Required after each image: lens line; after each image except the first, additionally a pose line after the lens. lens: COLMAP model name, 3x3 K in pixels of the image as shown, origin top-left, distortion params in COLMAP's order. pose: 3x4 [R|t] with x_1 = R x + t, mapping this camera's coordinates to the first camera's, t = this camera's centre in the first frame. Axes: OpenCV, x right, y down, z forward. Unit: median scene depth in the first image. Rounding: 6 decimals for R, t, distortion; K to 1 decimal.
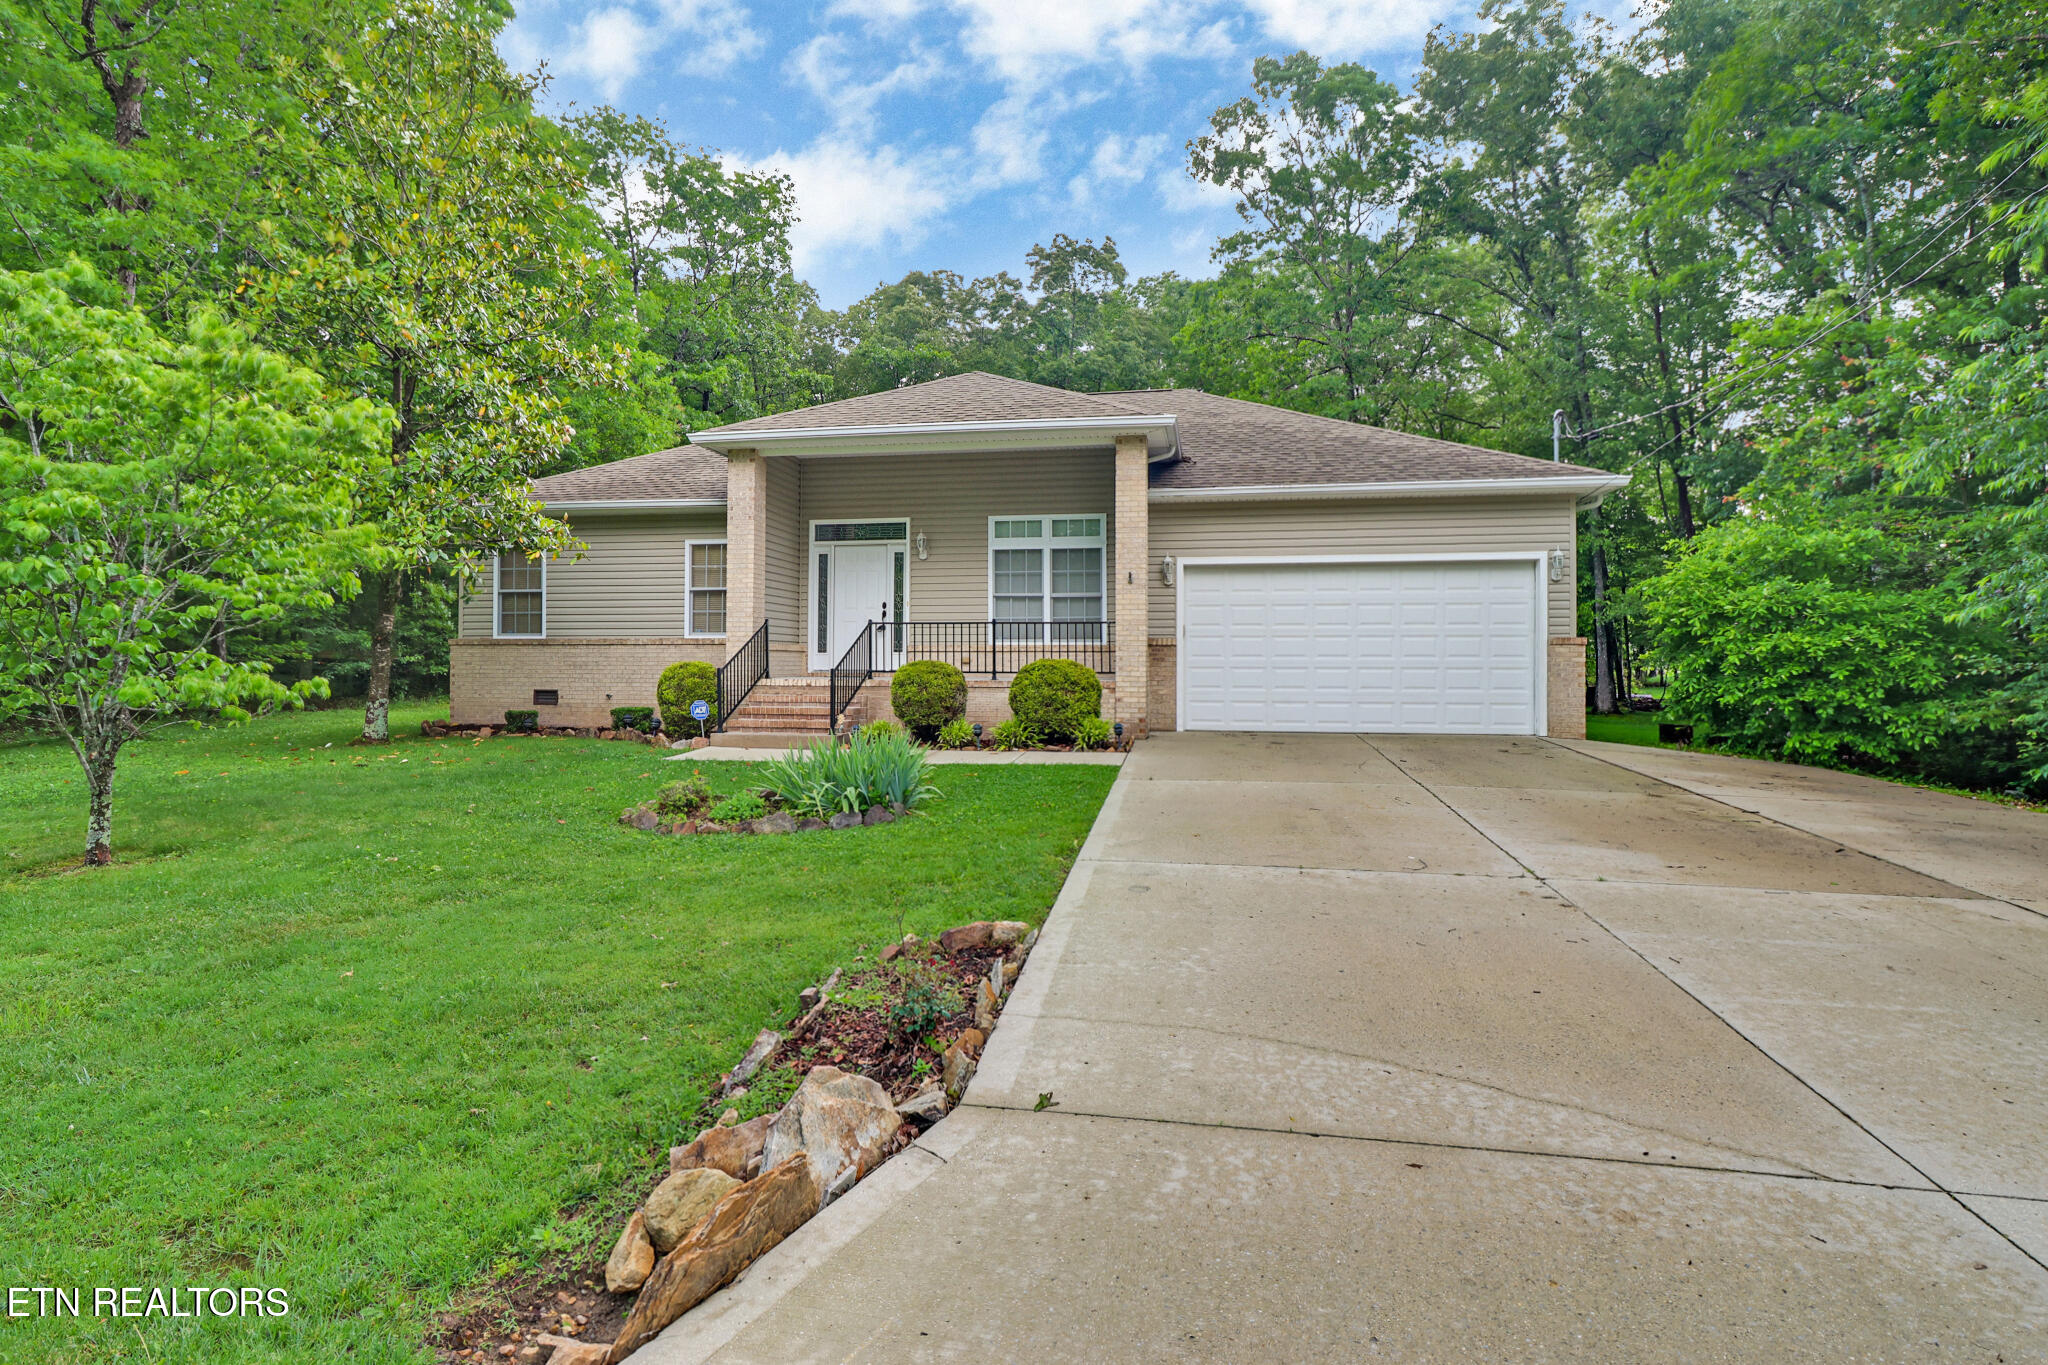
lens RADIAL K [[1038.2, 0, 1024.4], [0, 1038.2, 675.4], [0, 0, 1]] dist [0.000367, -0.000601]
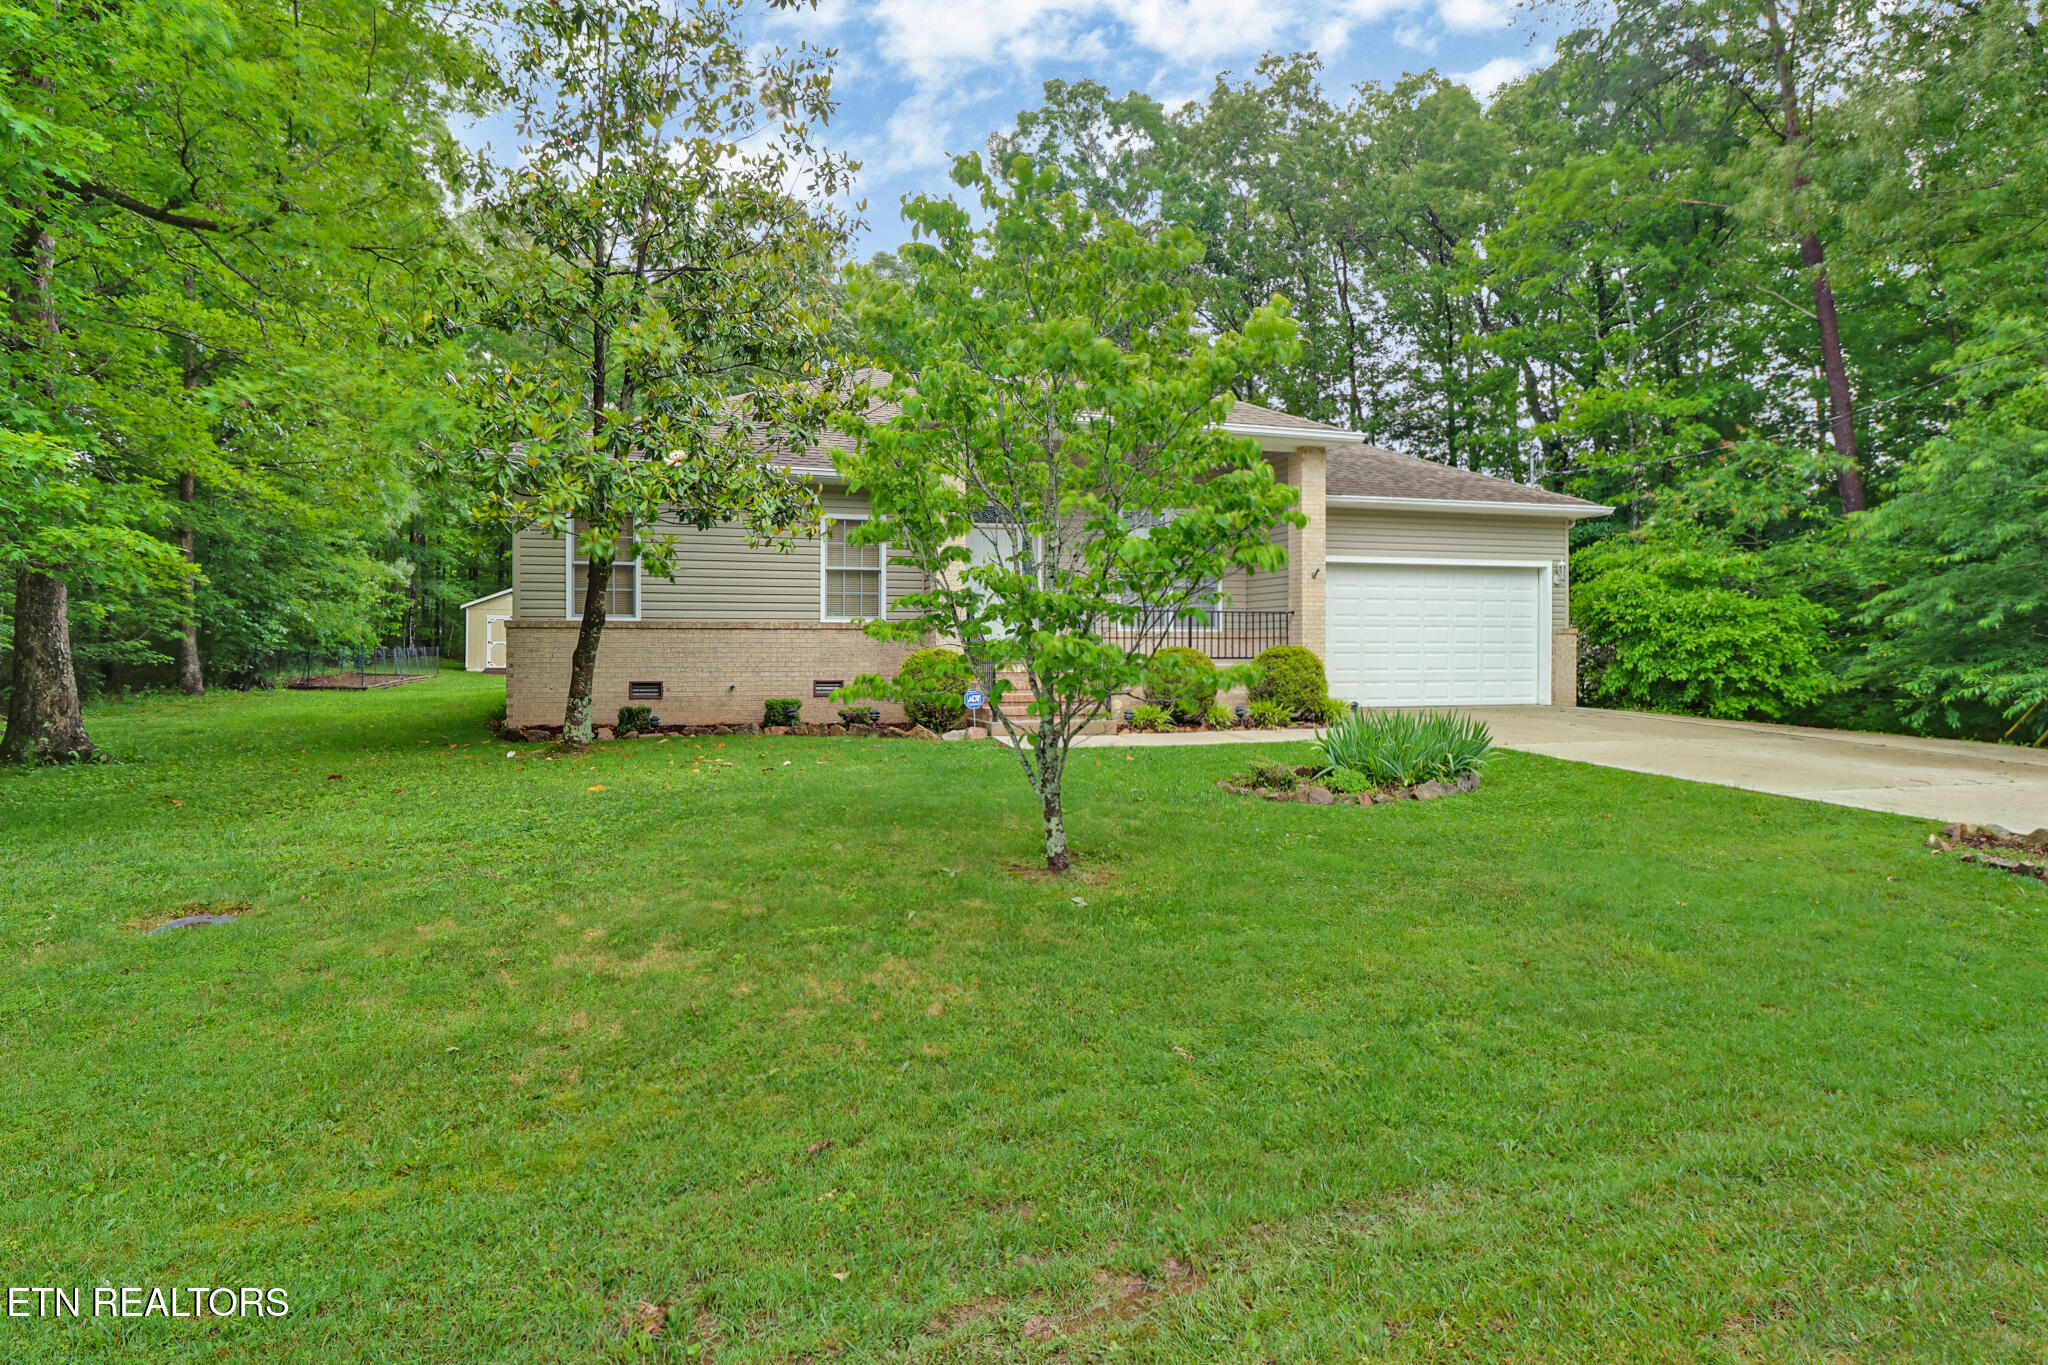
lens RADIAL K [[1125.9, 0, 1020.3], [0, 1125.9, 671.7], [0, 0, 1]] dist [-0.002920, -0.001616]
pose [[0.887822, -0.011500, 0.460043, -0.645959], [0.006543, 0.999902, 0.012370, -0.004090], [-0.460140, -0.007972, 0.887810, 0.054821]]
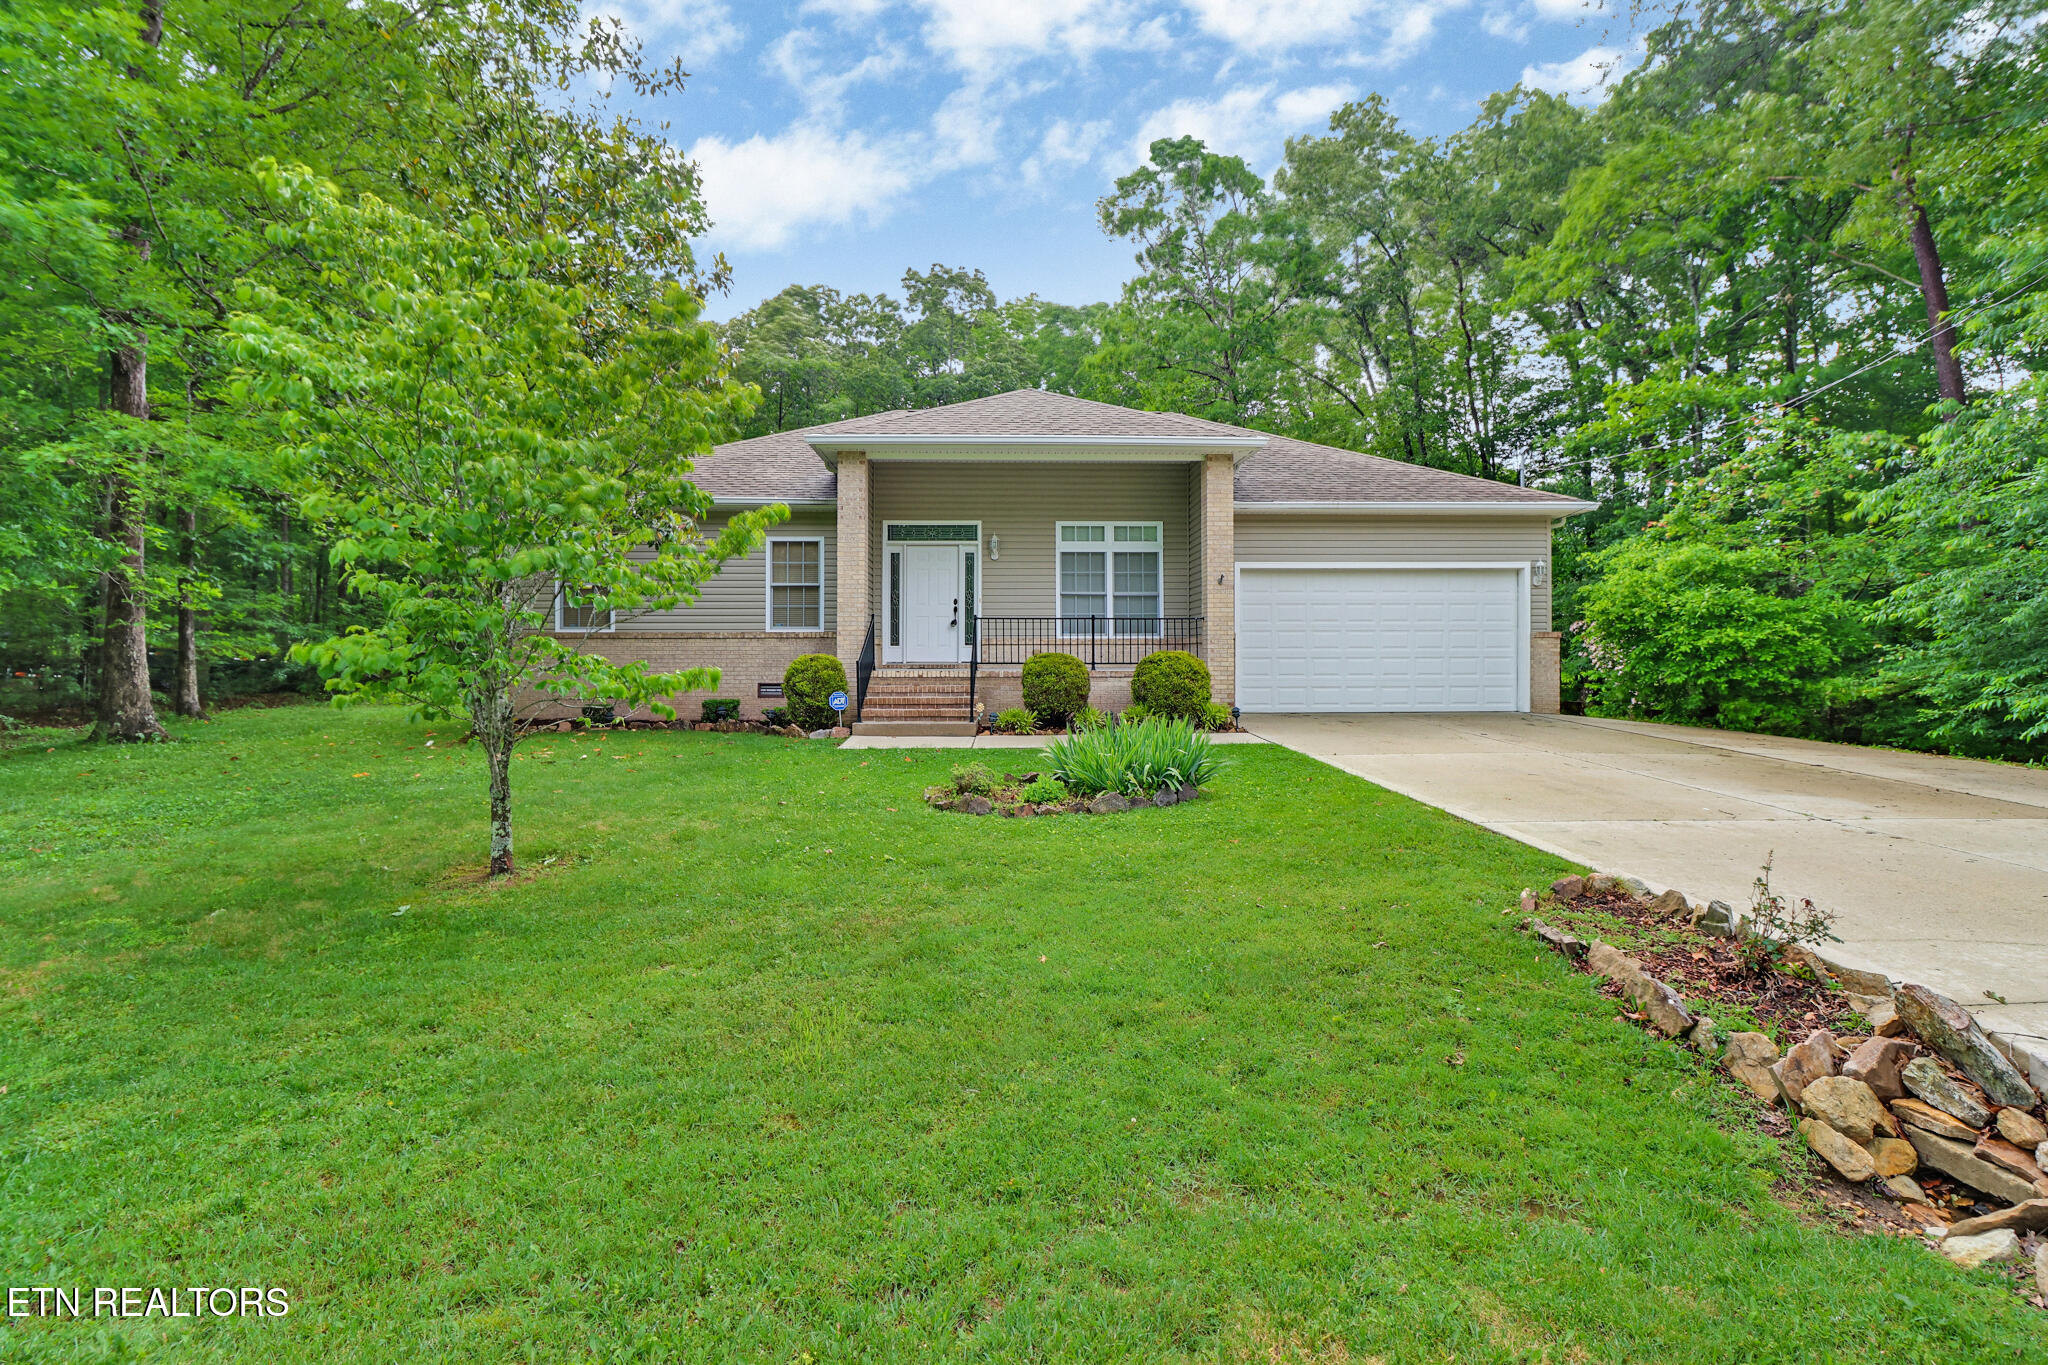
lens RADIAL K [[943.6, 0, 1030.2], [0, 943.6, 666.9], [0, 0, 1]] dist [0.002086, -0.007426]
pose [[0.976435, -0.007419, 0.215686, -0.283343], [0.007097, 0.999972, 0.002267, -0.001468], [-0.215696, -0.000683, 0.976460, 0.029381]]
